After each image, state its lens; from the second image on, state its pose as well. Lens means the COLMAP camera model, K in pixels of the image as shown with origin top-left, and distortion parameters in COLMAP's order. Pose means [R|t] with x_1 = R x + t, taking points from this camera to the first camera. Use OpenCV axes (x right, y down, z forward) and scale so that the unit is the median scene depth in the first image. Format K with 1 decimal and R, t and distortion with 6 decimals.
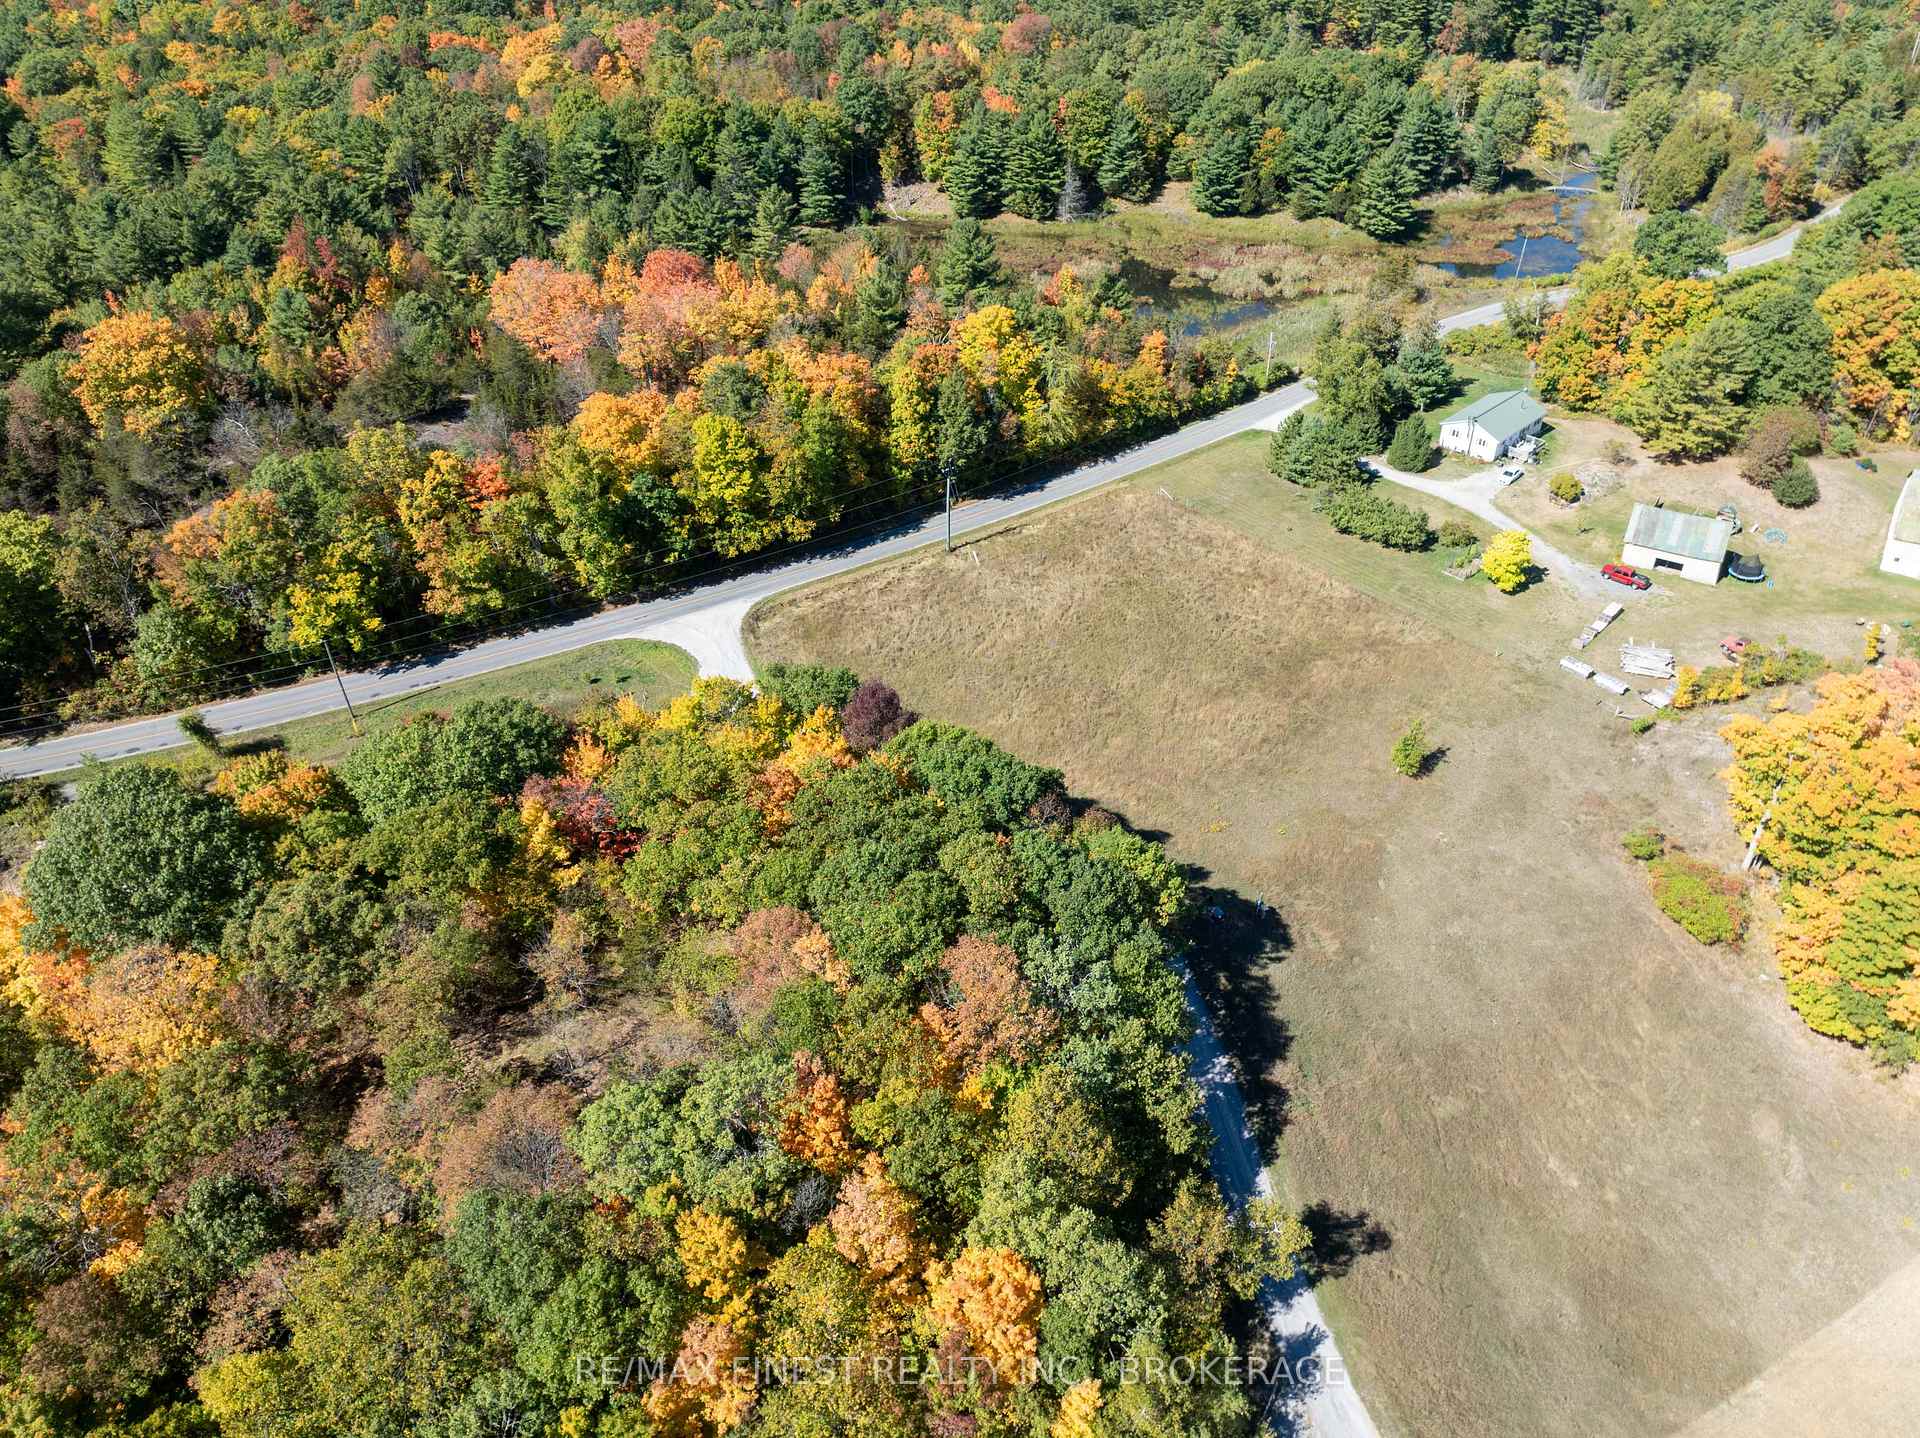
lens RADIAL K [[1352.2, 0, 962.9], [0, 1352.2, 719.9], [0, 0, 1]] dist [-0.040448, 0.000026]
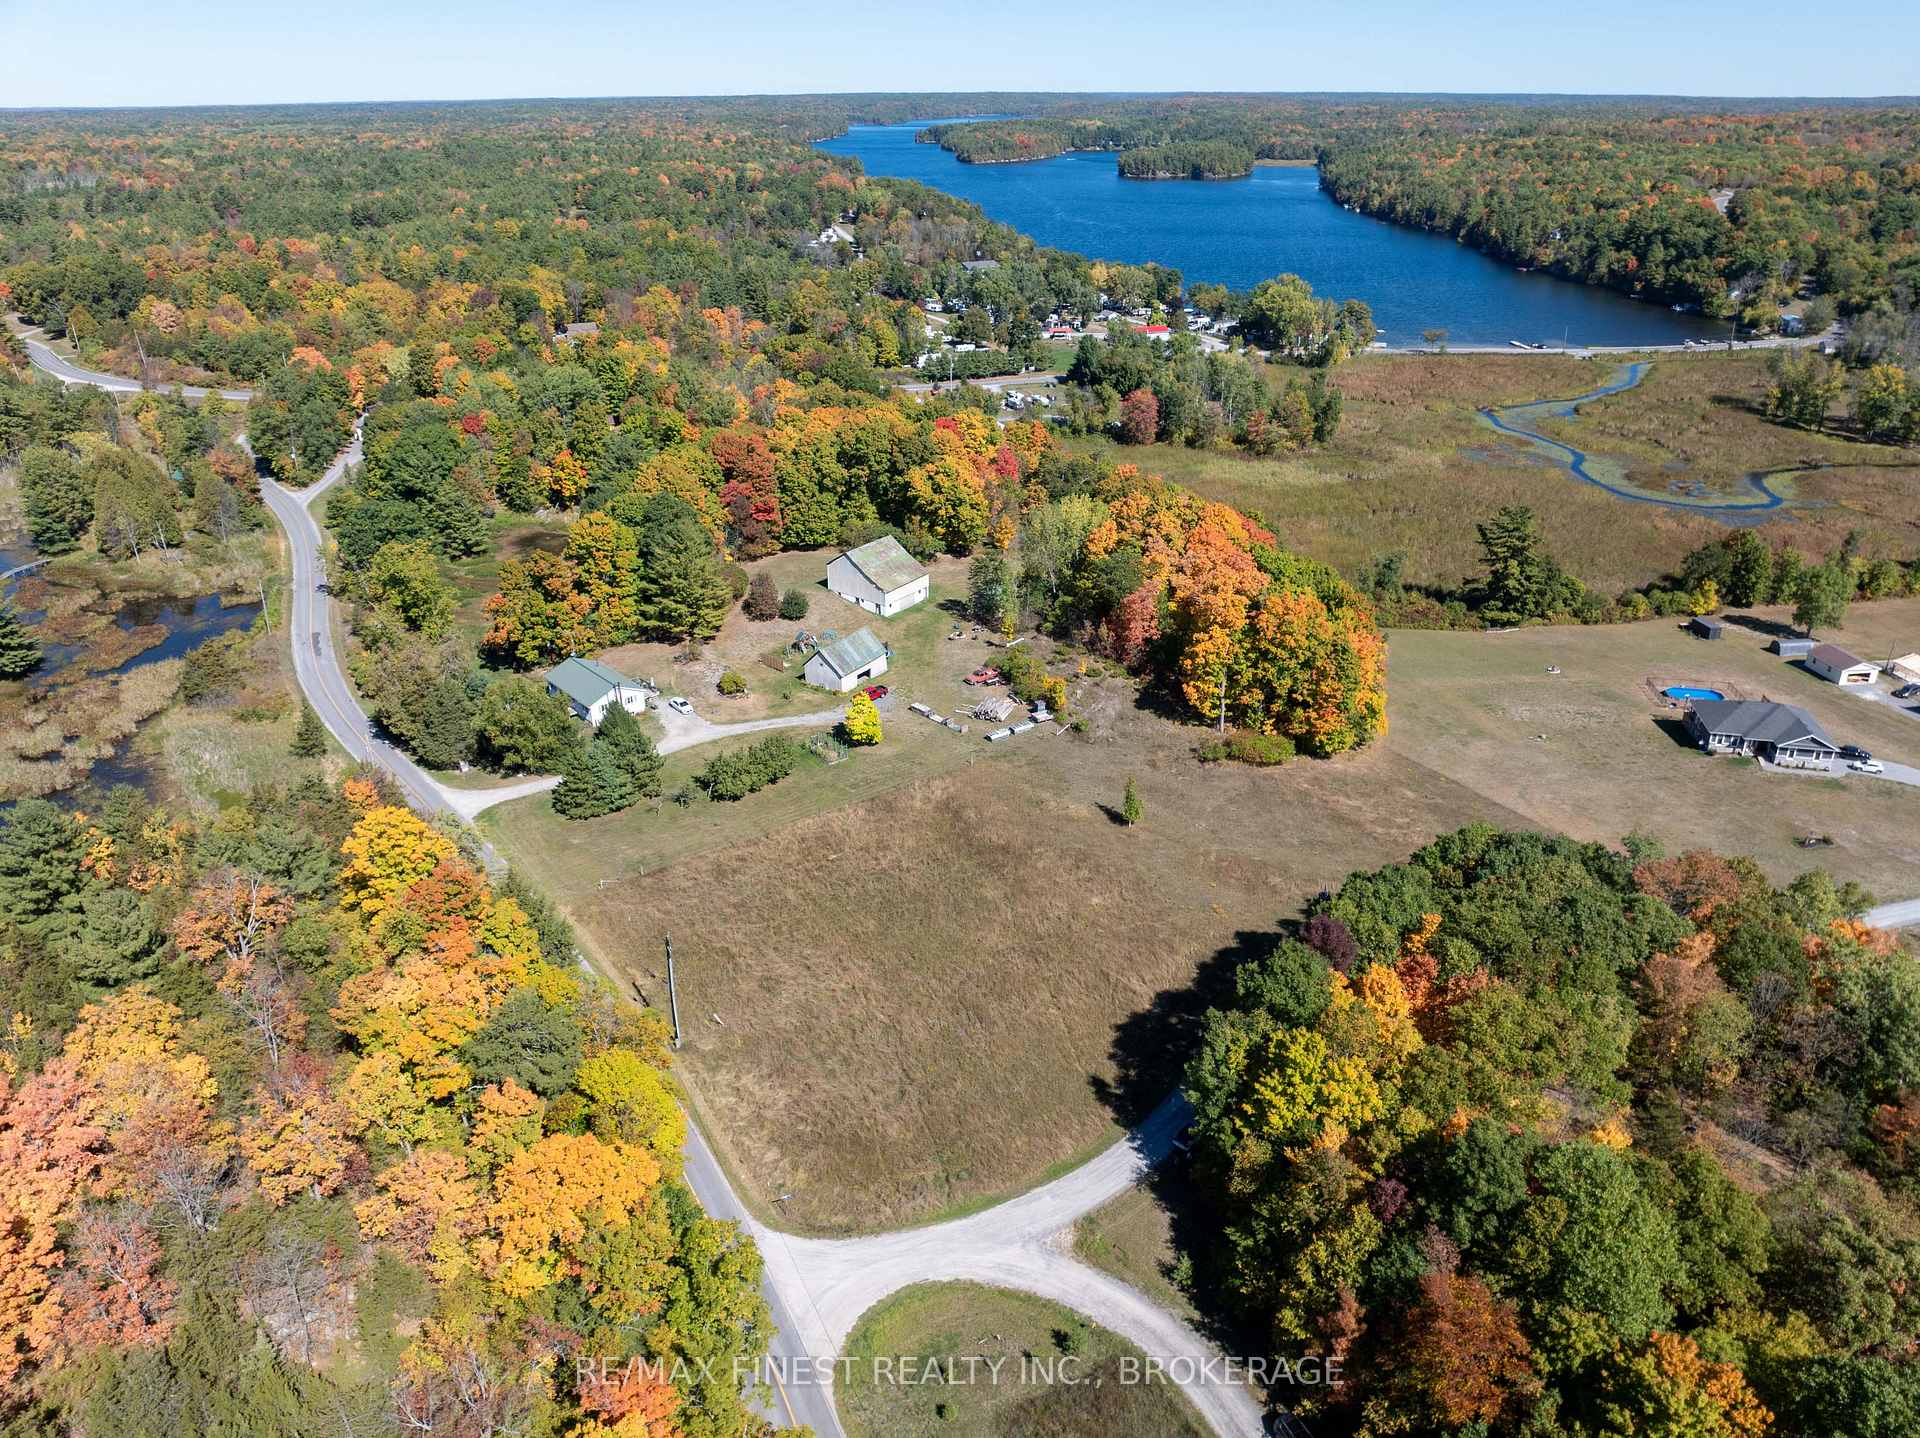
lens RADIAL K [[1352.2, 0, 962.9], [0, 1352.2, 719.9], [0, 0, 1]] dist [-0.040448, 0.000026]
pose [[0.065396, -0.416251, 0.906895, -0.646432], [0.597265, 0.744389, 0.298595, -0.414634], [-0.799373, 0.522130, 0.297292, 0.576014]]
